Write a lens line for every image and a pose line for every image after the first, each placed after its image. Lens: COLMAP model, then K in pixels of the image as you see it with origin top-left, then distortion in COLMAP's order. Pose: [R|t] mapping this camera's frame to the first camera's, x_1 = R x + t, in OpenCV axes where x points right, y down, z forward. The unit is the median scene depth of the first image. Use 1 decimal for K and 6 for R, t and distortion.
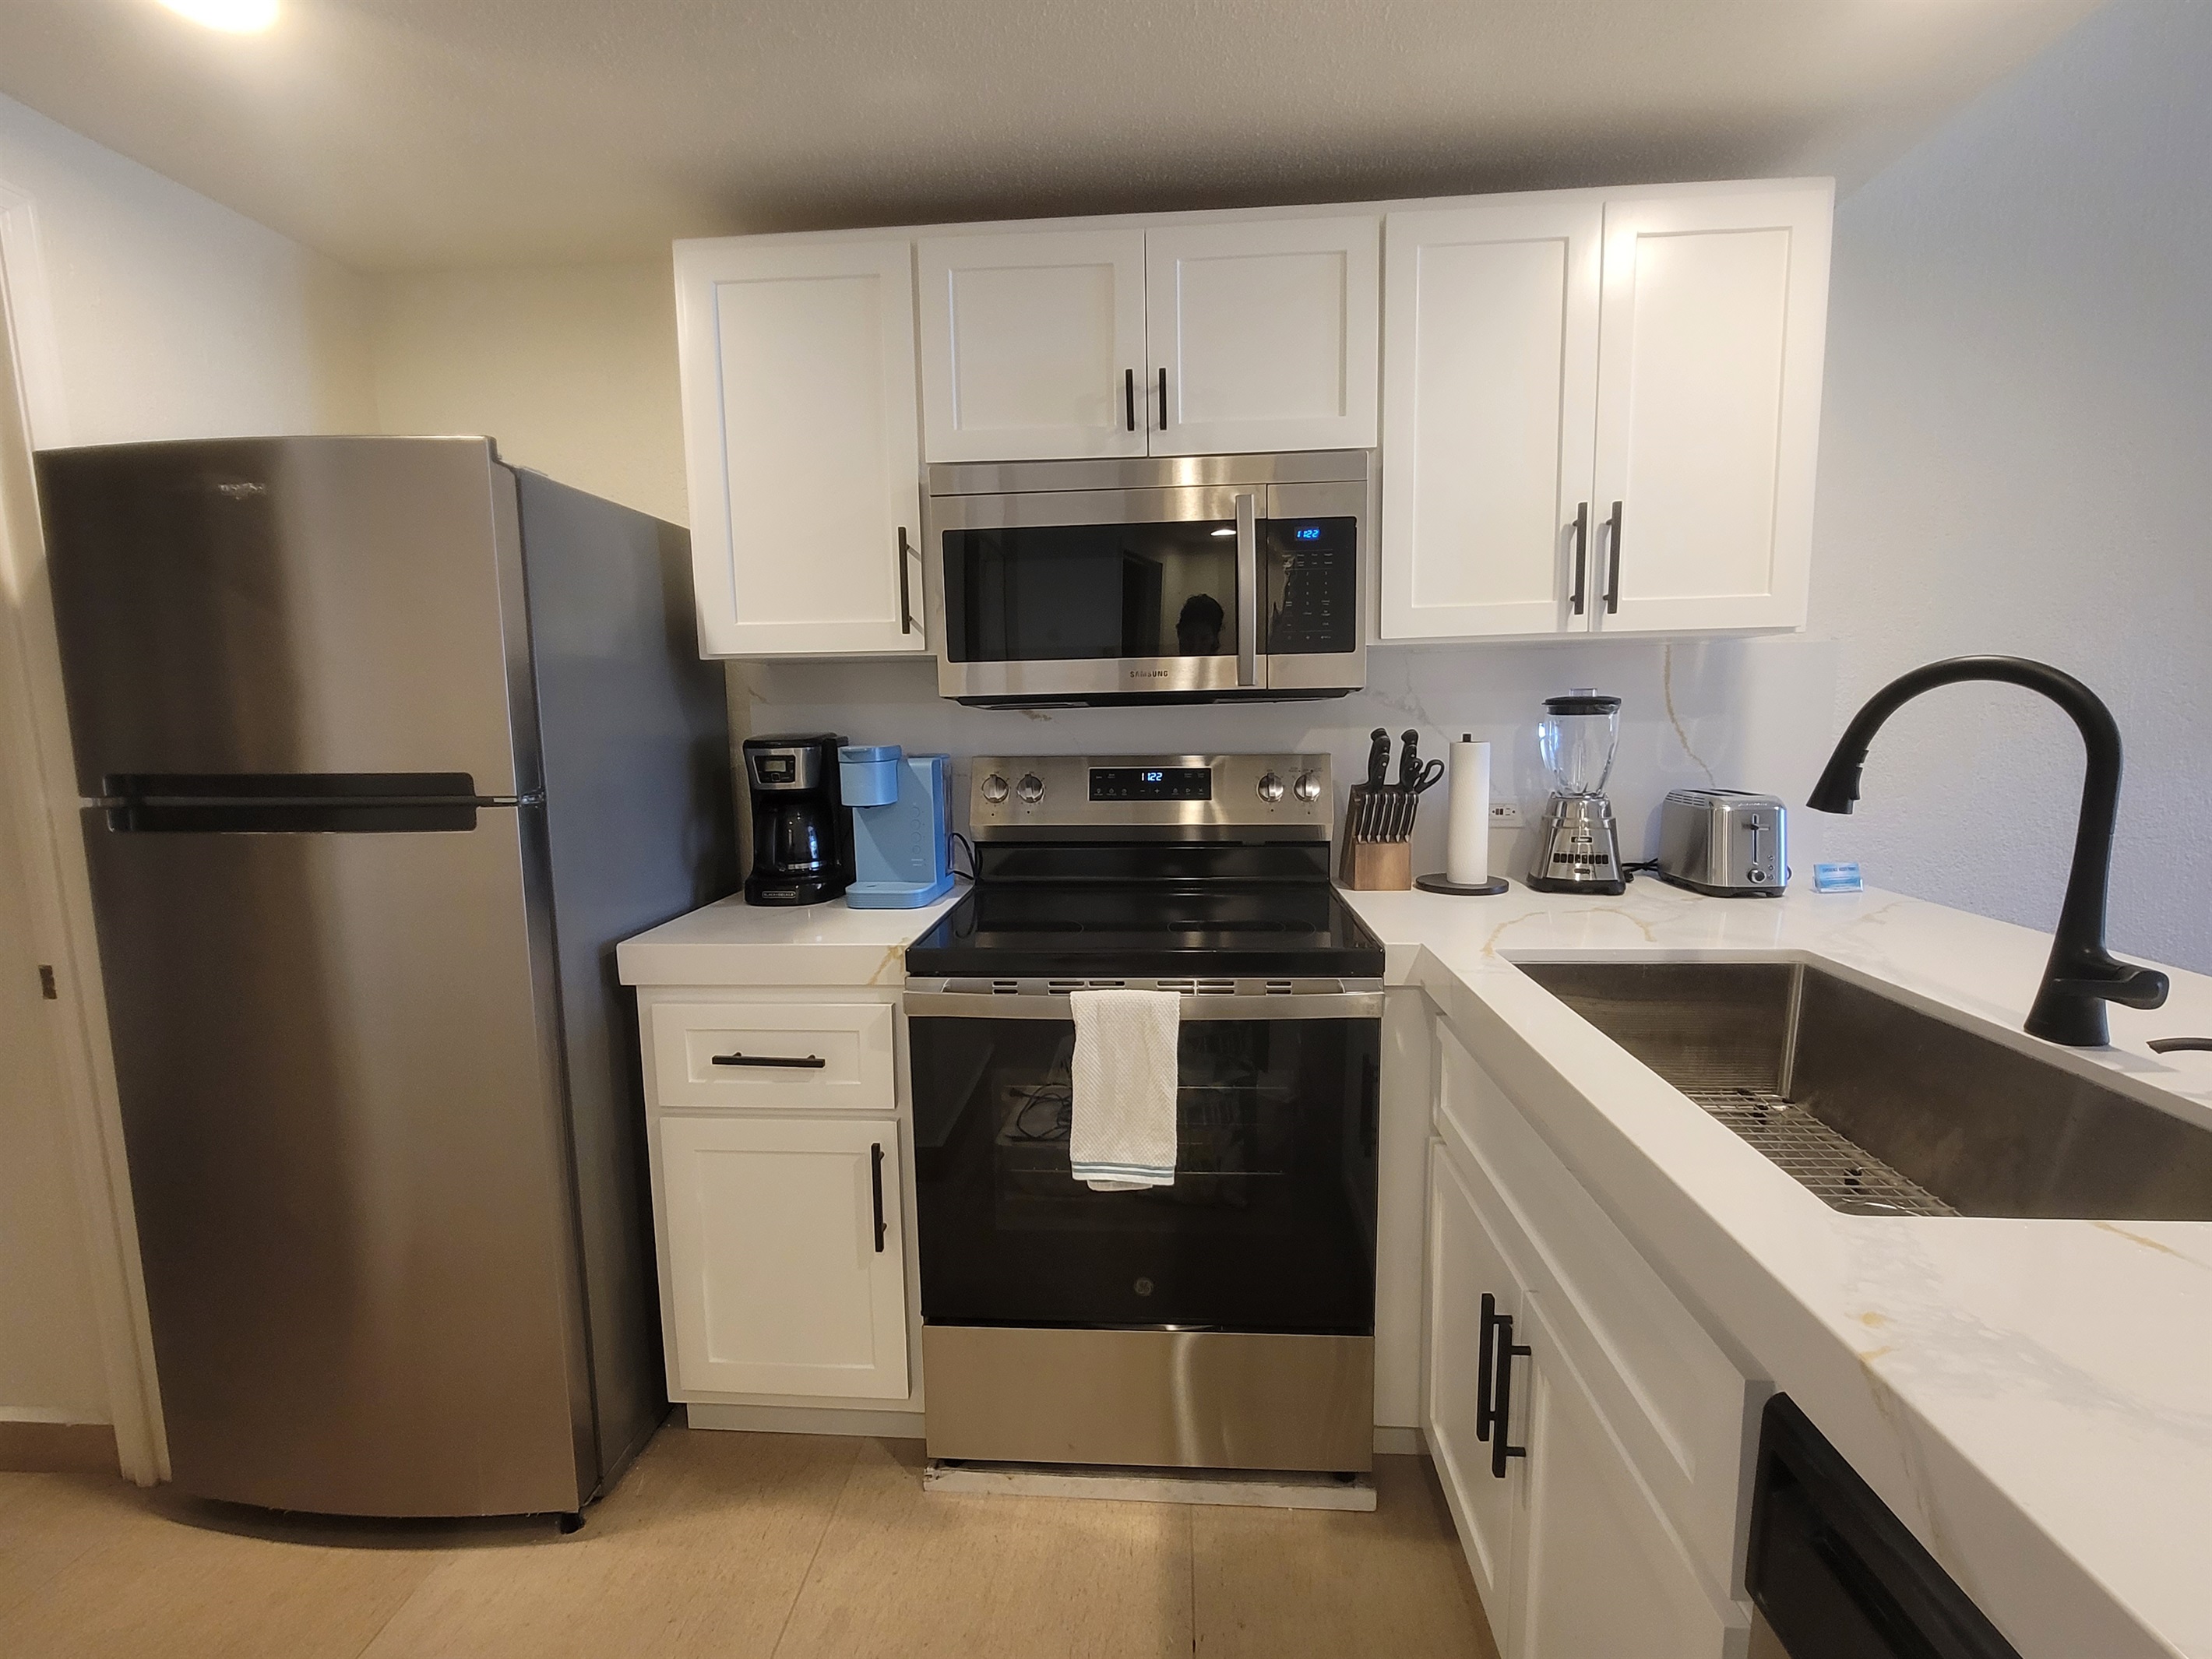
lens RADIAL K [[999.2, 0, 1106.7], [0, 999.2, 836.5], [0, 0, 1]] dist [0.000053, -0.000200]
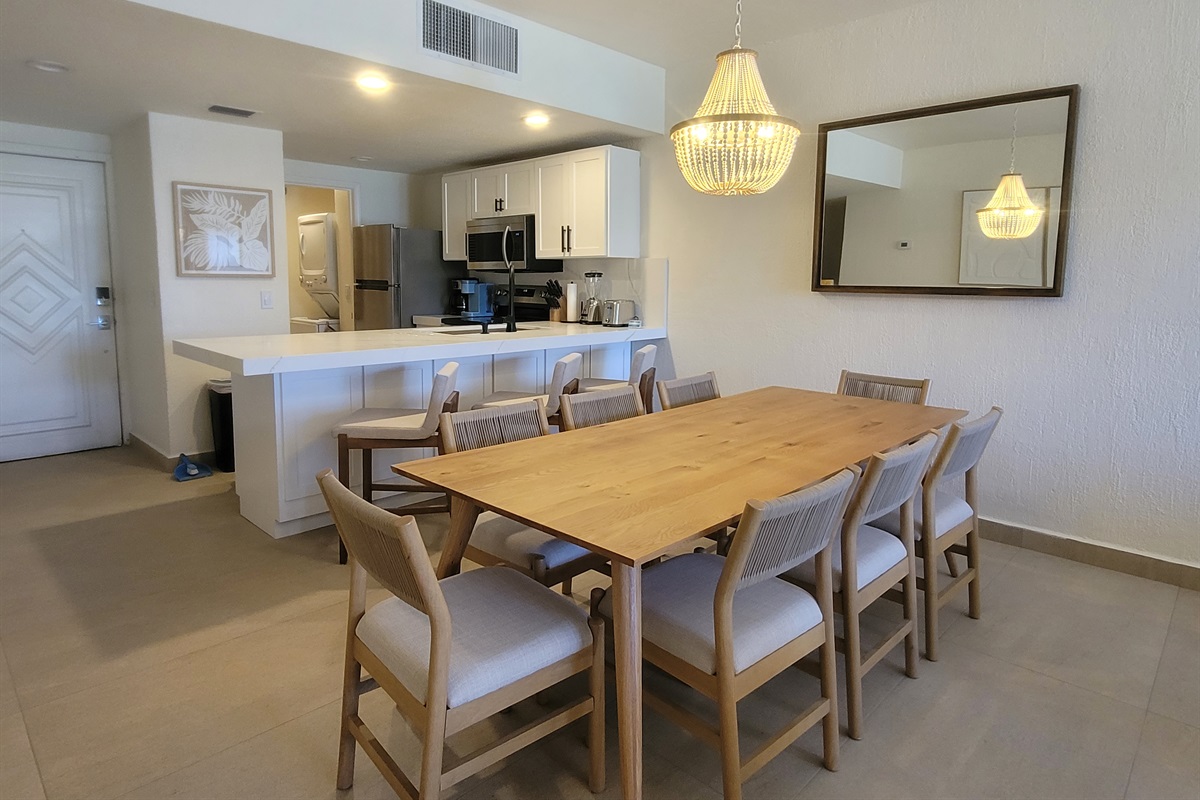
lens RADIAL K [[679.2, 0, 600.0], [0, 679.2, 400.0], [0, 0, 1]] dist [-0.000361, -0.000084]
pose [[0.762051, 0.139482, -0.632315, 2.462637], [-0.107372, 0.990225, 0.089031, 0.119889], [0.638552, 0.000047, 0.769578, -1.085881]]
